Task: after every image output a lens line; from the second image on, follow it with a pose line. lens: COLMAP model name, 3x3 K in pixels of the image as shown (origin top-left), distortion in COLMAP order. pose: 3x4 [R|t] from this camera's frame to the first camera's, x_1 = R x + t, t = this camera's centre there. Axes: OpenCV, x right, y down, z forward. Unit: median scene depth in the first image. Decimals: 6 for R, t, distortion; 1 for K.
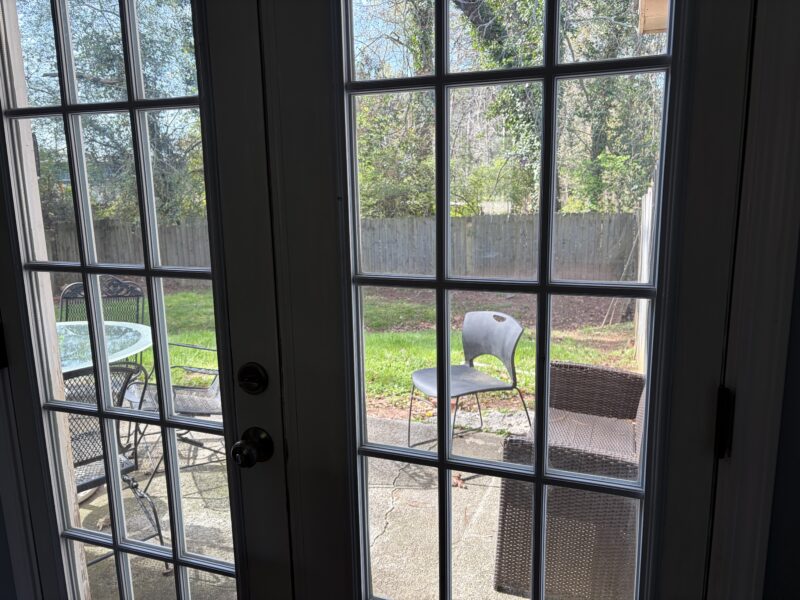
lens RADIAL K [[617.8, 0, 400.0], [0, 617.8, 300.0], [0, 0, 1]] dist [0.036302, -0.008649]
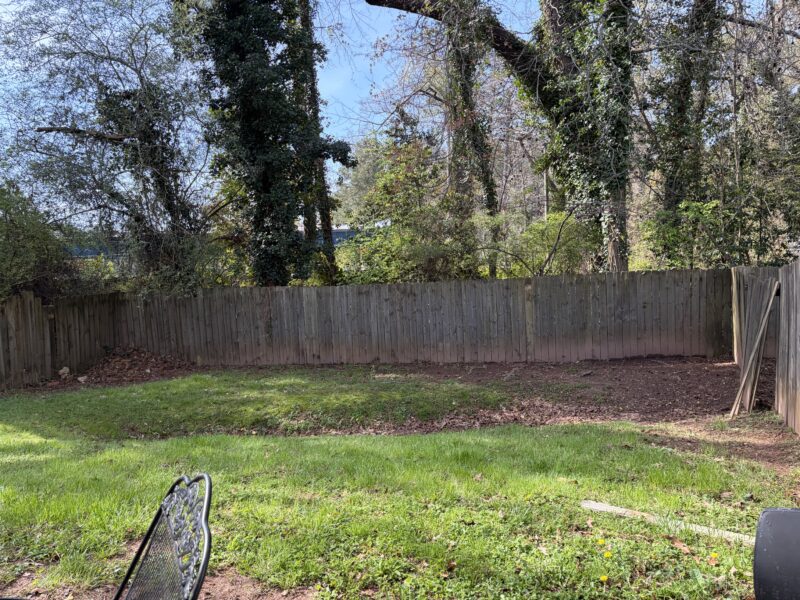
lens RADIAL K [[617.8, 0, 400.0], [0, 617.8, 300.0], [0, 0, 1]] dist [0.036302, -0.008649]
pose [[0.998171, -0.024230, -0.055379, -0.017307], [0.018162, 0.994033, -0.107558, -0.016548], [0.057654, 0.106356, 0.992655, 0.149145]]
